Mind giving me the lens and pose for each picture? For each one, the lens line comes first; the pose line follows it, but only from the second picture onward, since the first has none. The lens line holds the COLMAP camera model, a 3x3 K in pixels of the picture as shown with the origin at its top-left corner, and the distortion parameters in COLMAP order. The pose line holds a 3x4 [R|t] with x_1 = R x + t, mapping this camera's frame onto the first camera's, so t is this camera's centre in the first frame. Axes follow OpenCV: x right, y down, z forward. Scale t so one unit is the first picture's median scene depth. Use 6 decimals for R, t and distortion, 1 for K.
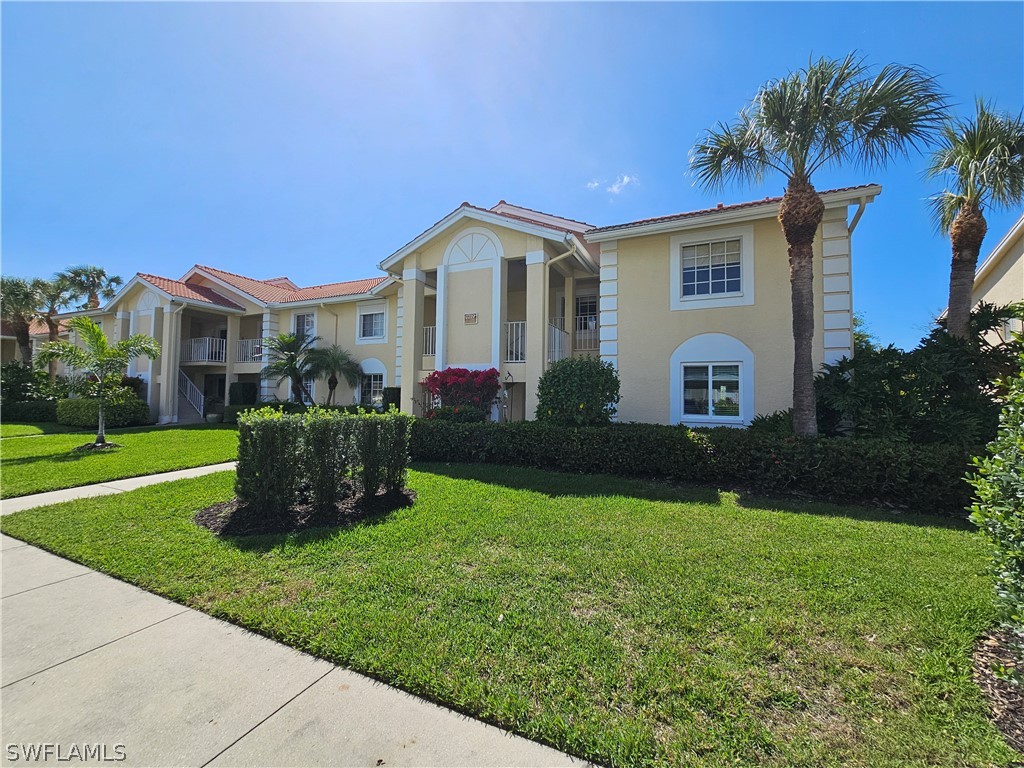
lens RADIAL K [[408.0, 0, 526.1], [0, 408.0, 383.8], [0, 0, 1]] dist [-0.001059, 0.000074]
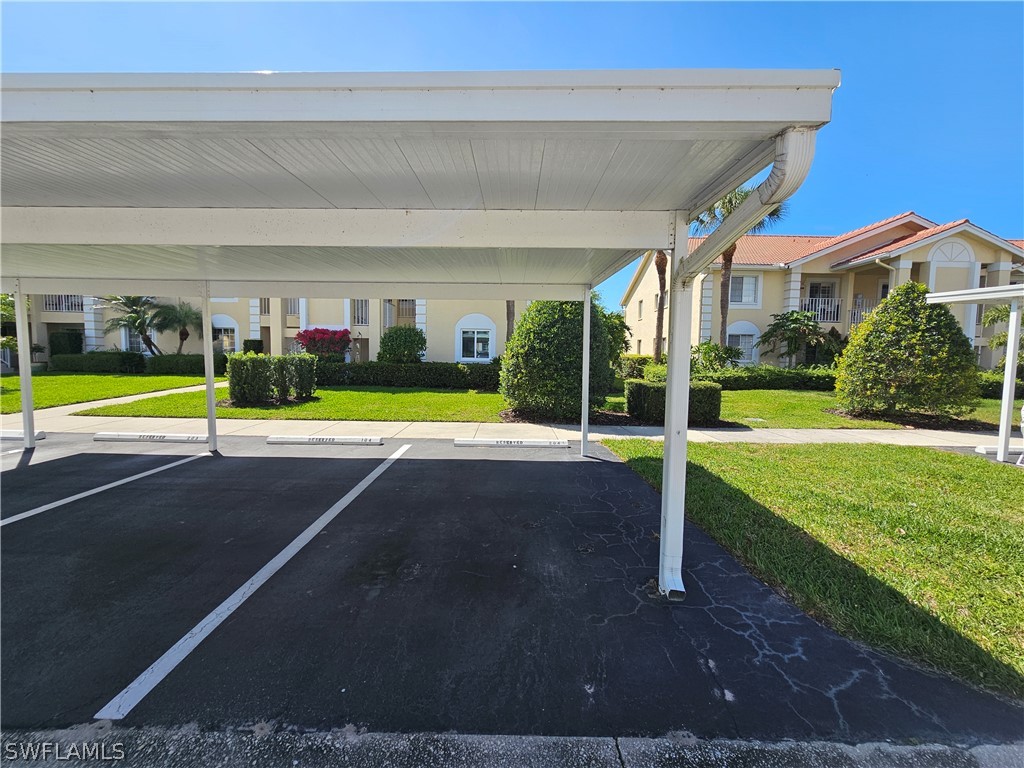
lens RADIAL K [[419.1, 0, 509.8], [0, 419.1, 380.5], [0, 0, 1]] dist [-0.003475, 0.000612]
pose [[0.920259, -0.022702, 0.390650, -0.157984], [-0.018301, 0.994726, 0.100919, -0.017347], [-0.390881, -0.100021, 0.914991, -0.846107]]
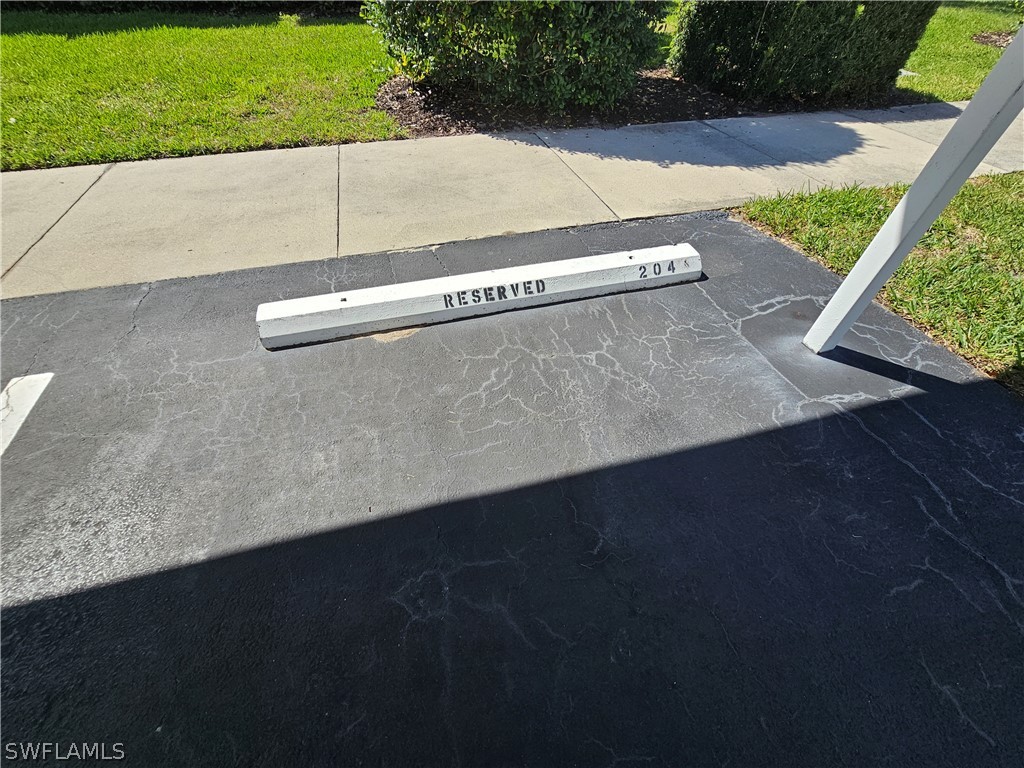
lens RADIAL K [[419.1, 0, 509.8], [0, 419.1, 380.5], [0, 0, 1]] dist [-0.003475, 0.000612]
pose [[0.778740, -0.458865, 0.427793, 0.051439], [-0.022605, 0.660941, 0.750097, 0.057610], [-0.626939, -0.593801, 0.504328, -0.257086]]
